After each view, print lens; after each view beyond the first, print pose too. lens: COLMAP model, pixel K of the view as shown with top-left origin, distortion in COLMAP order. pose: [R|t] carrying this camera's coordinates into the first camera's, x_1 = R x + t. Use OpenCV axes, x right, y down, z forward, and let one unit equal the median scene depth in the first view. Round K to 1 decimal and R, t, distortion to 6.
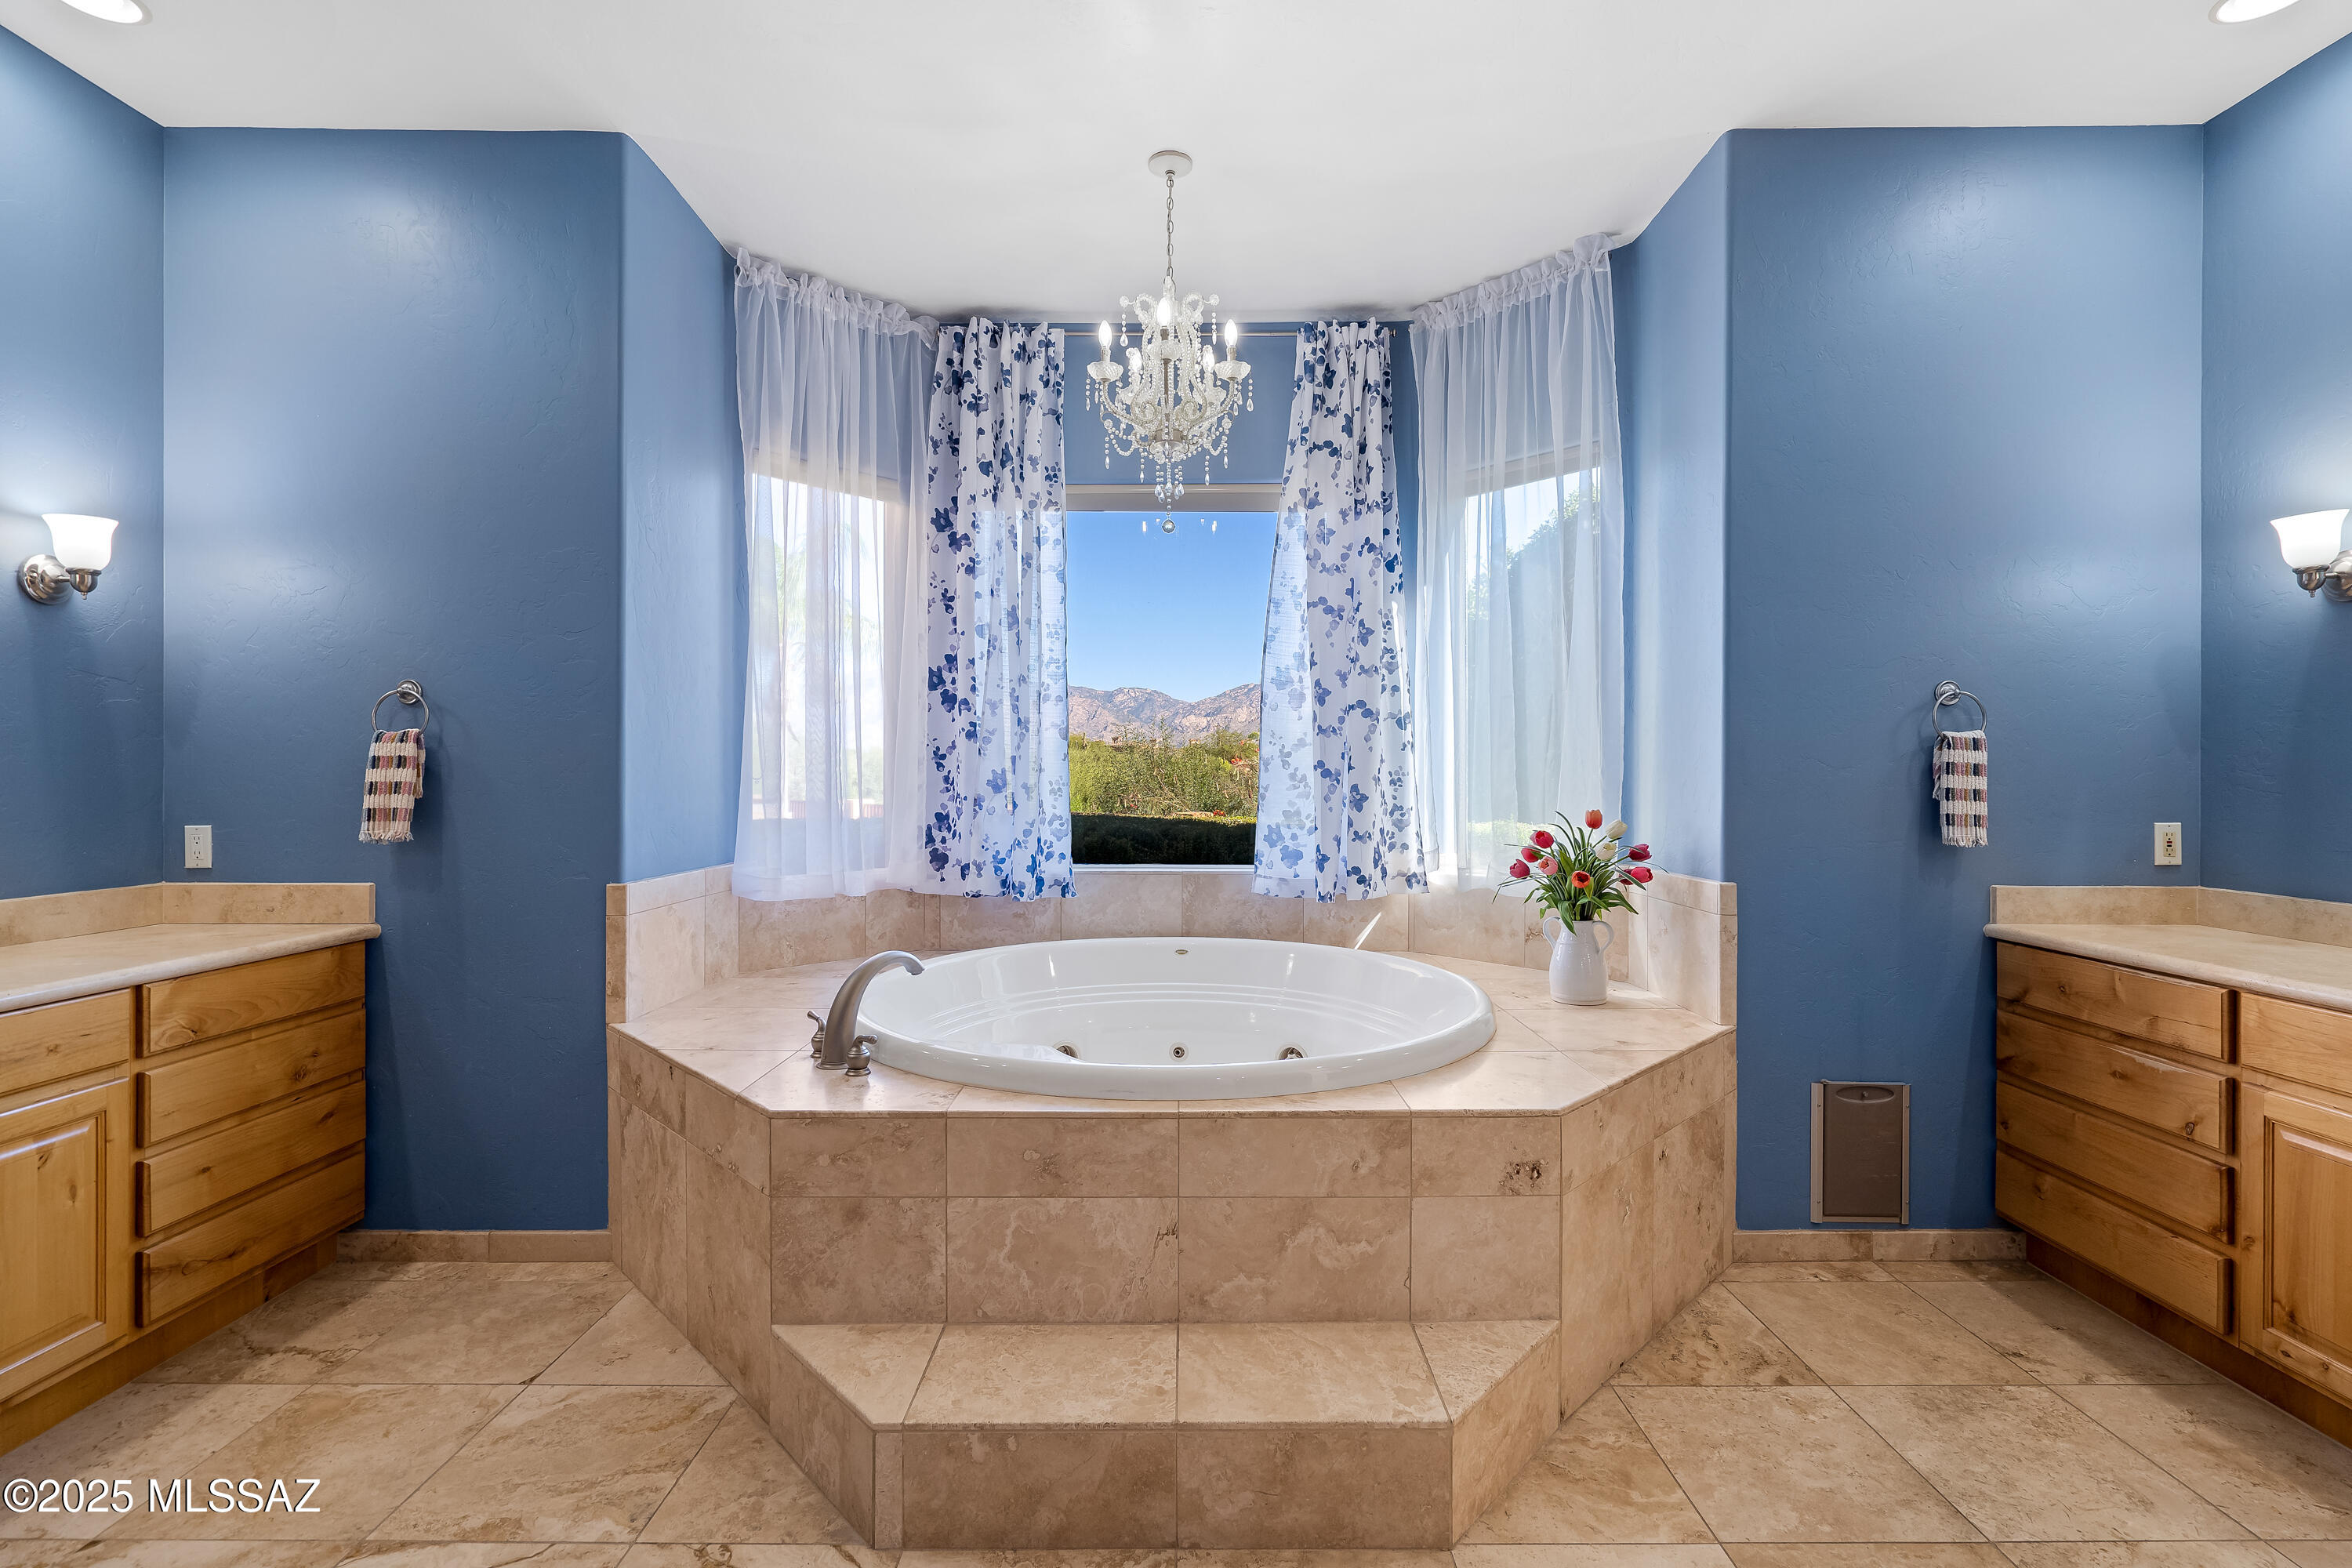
lens RADIAL K [[1073.9, 0, 1175.2], [0, 1073.9, 779.5], [0, 0, 1]] dist [-0.001352, -0.000136]
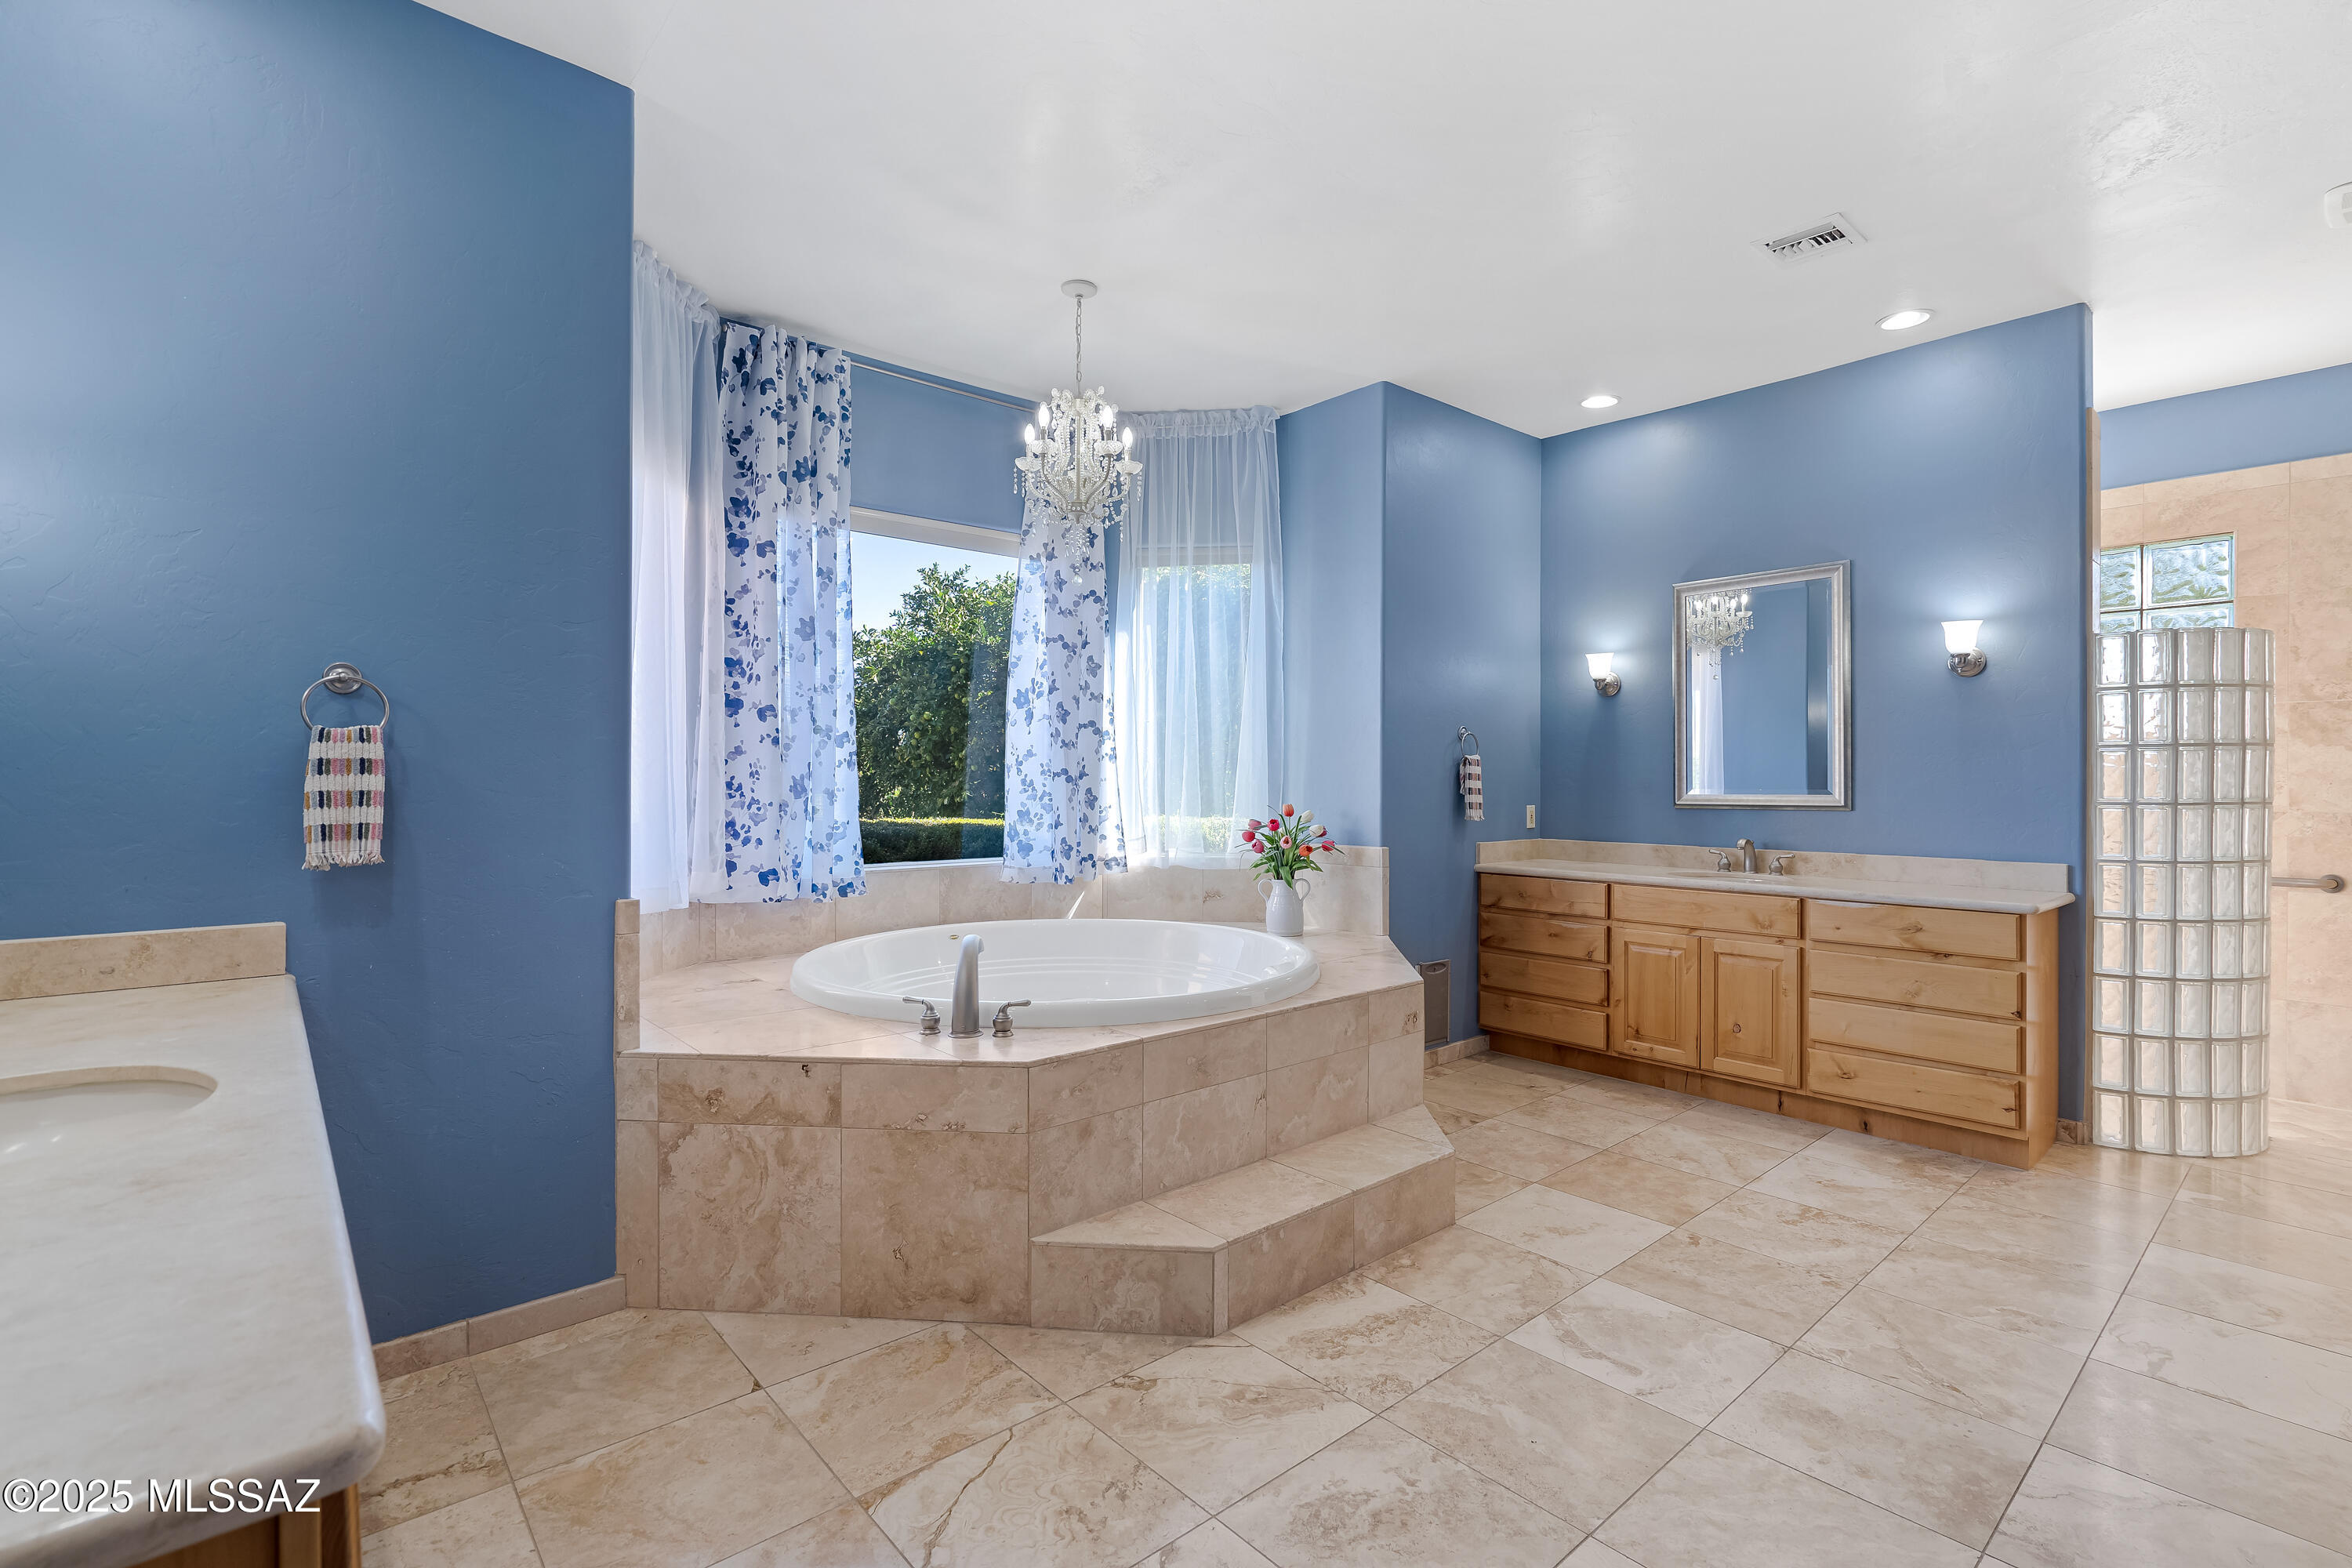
lens RADIAL K [[1073.9, 0, 1195.0], [0, 1073.9, 784.3], [0, 0, 1]] dist [-0.001352, -0.000136]
pose [[0.746853, -0.003712, 0.664979, -0.788220], [0.003076, 0.999993, 0.002127, -0.002622], [-0.664982, 0.000456, 0.746859, -0.016629]]
